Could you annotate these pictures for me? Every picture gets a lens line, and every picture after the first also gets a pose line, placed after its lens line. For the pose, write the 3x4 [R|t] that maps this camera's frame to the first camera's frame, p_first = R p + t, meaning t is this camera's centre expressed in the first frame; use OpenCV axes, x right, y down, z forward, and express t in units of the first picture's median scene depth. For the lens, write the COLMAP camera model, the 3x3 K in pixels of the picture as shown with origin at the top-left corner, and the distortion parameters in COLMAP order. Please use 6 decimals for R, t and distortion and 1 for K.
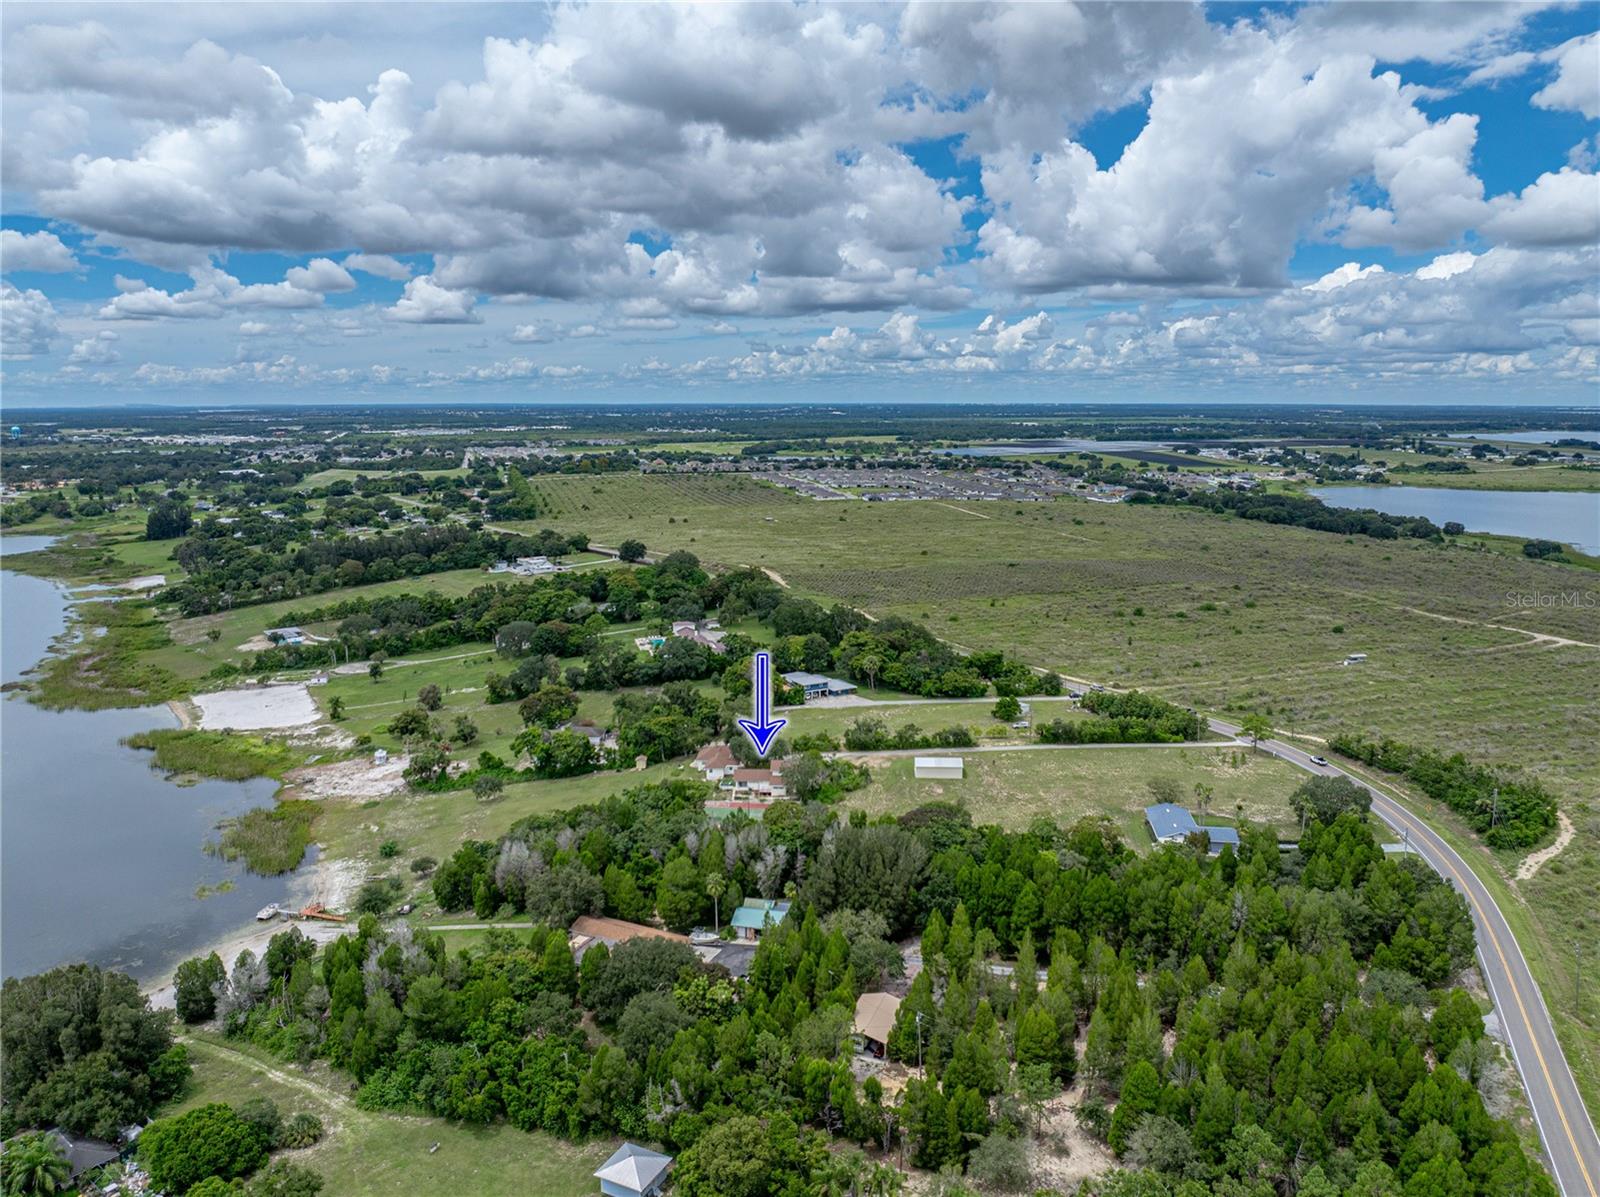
lens RADIAL K [[1122.4, 0, 800.0], [0, 1122.4, 598.5], [0, 0, 1]] dist [-0.029058, -0.000155]
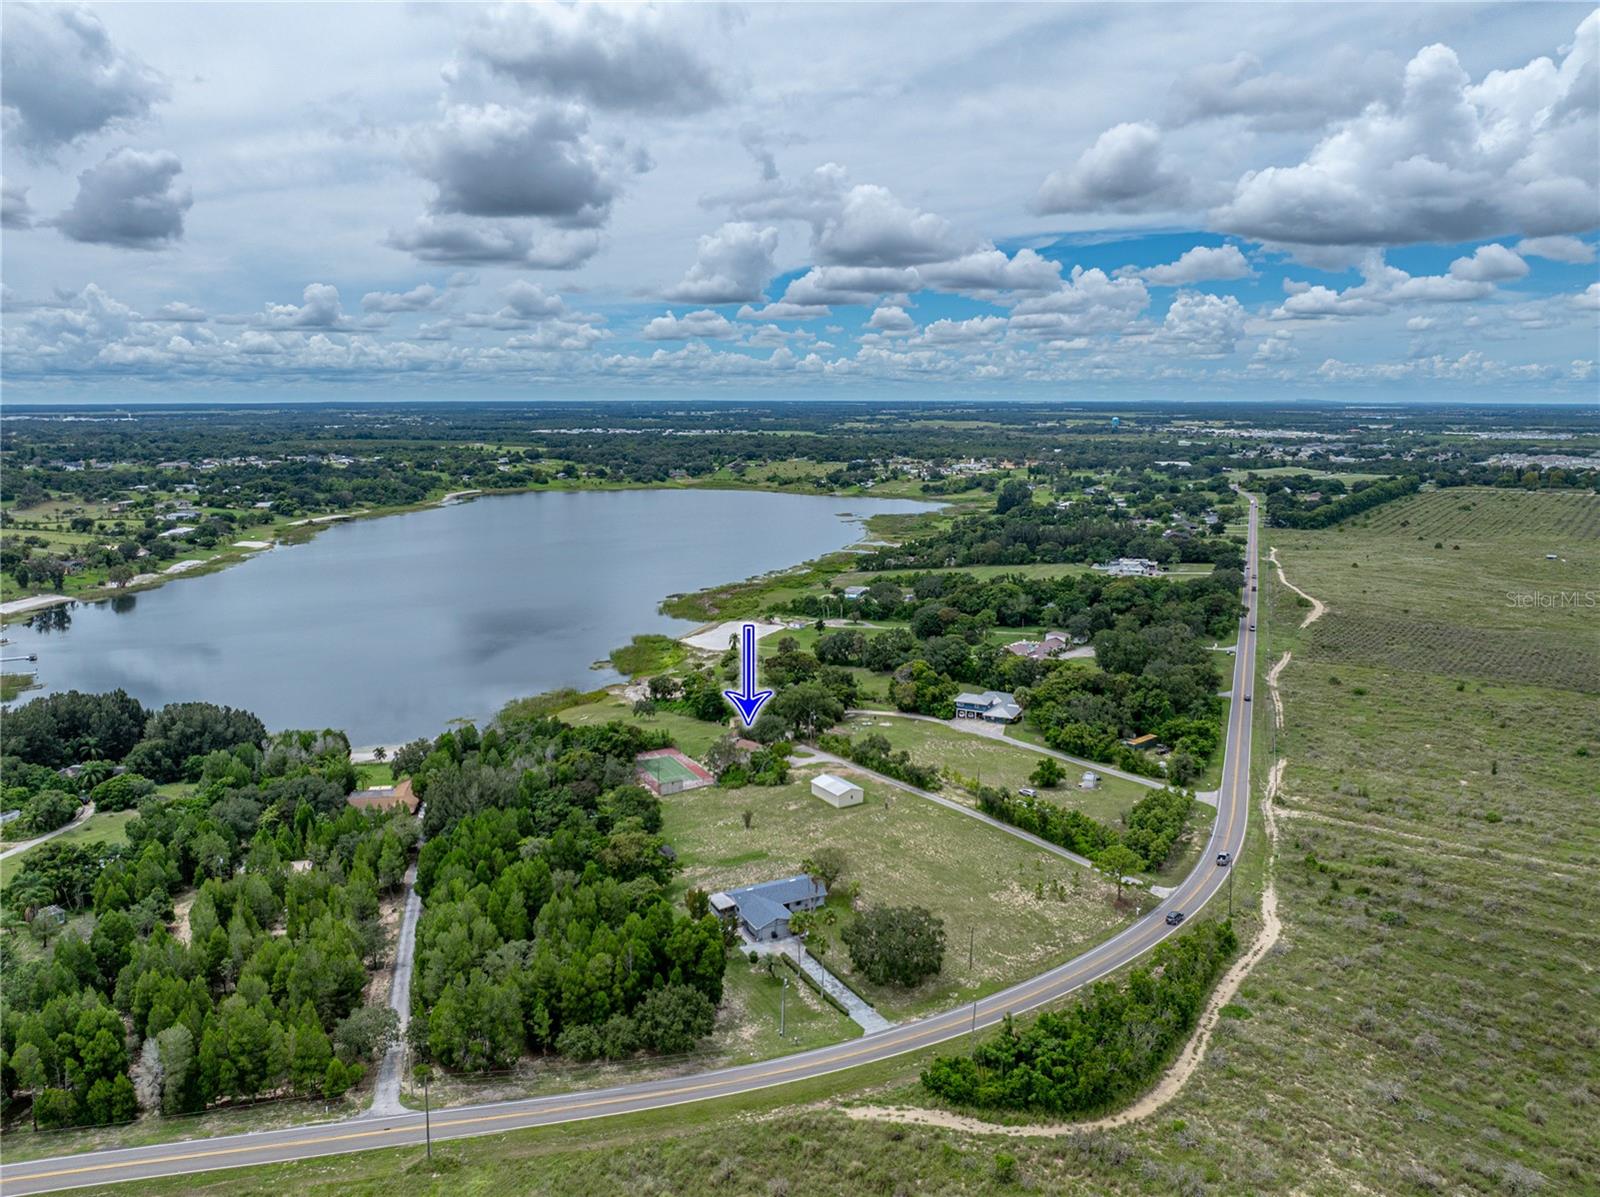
lens RADIAL K [[1122.4, 0, 800.0], [0, 1122.4, 598.5], [0, 0, 1]] dist [-0.029058, -0.000155]
pose [[0.519250, 0.157063, -0.840066, 0.091943], [-0.154670, 0.984006, 0.088372, -0.008582], [0.840509, 0.084046, 0.535238, 0.048993]]
